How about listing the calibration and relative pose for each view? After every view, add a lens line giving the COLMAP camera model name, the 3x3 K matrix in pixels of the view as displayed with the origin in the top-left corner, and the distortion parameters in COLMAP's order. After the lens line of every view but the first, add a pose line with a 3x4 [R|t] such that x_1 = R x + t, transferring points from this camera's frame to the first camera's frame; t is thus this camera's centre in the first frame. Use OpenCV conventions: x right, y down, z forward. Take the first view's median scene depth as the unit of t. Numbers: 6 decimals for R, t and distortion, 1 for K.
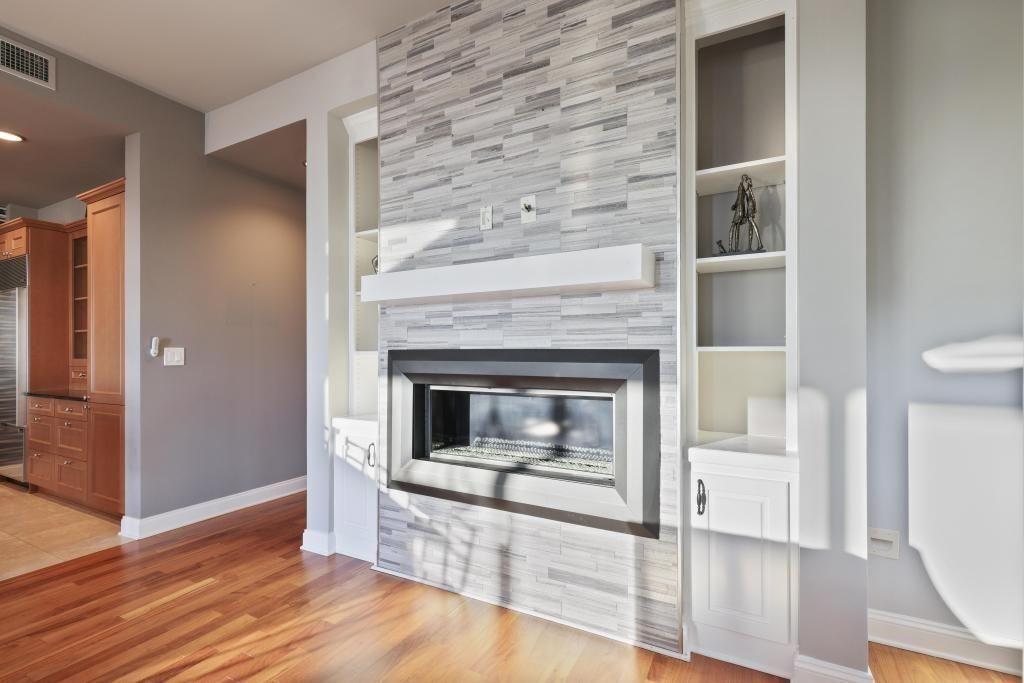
lens RADIAL K [[461.2, 0, 509.1], [0, 461.2, 350.8], [0, 0, 1]] dist [0.003603, -0.000347]
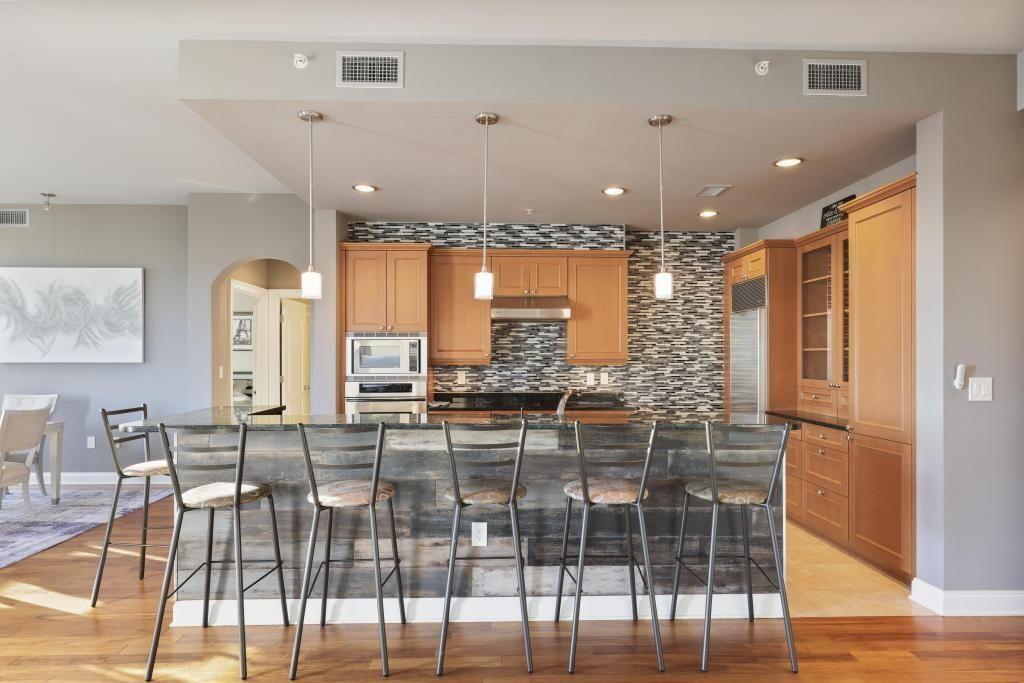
lens RADIAL K [[574.7, 0, 511.0], [0, 574.7, 356.3], [0, 0, 1]] dist [-0.000588, -0.001474]
pose [[0.503920, 0.006301, -0.863728, -0.387173], [-0.001586, 0.999978, 0.006370, -0.061366], [0.863749, -0.001840, 0.503919, -0.192140]]
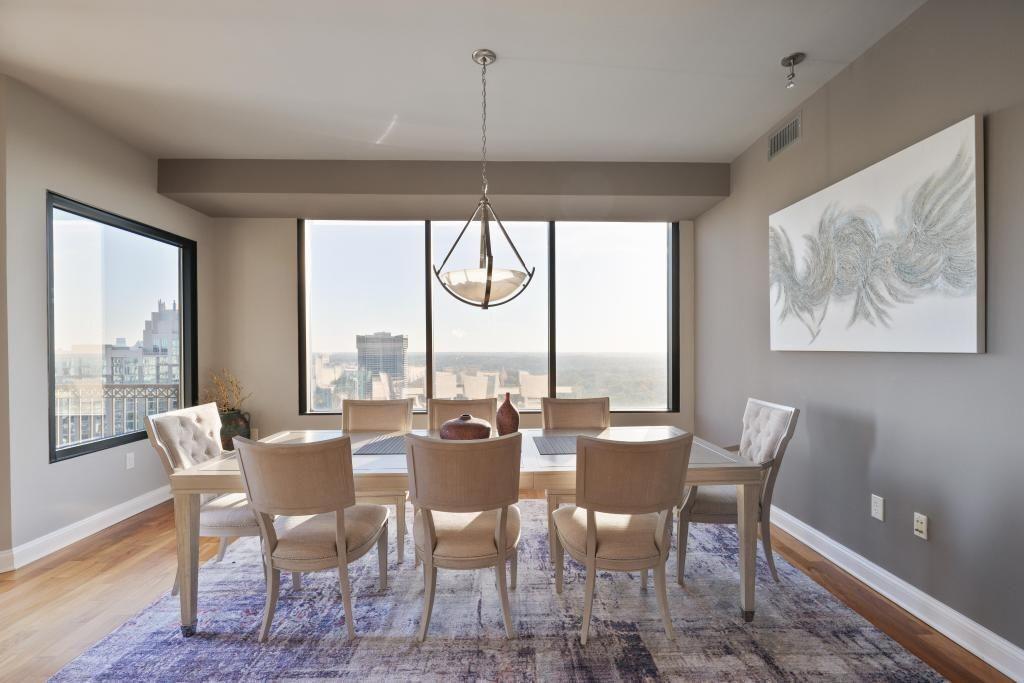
lens RADIAL K [[461.2, 0, 508.9], [0, 461.2, 351.8], [0, 0, 1]] dist [0.003603, -0.000347]
pose [[-0.872026, 0.013739, -0.489267, -1.846111], [0.008304, 0.999877, 0.013277, -0.040808], [0.489389, 0.007515, -0.872033, -0.053529]]
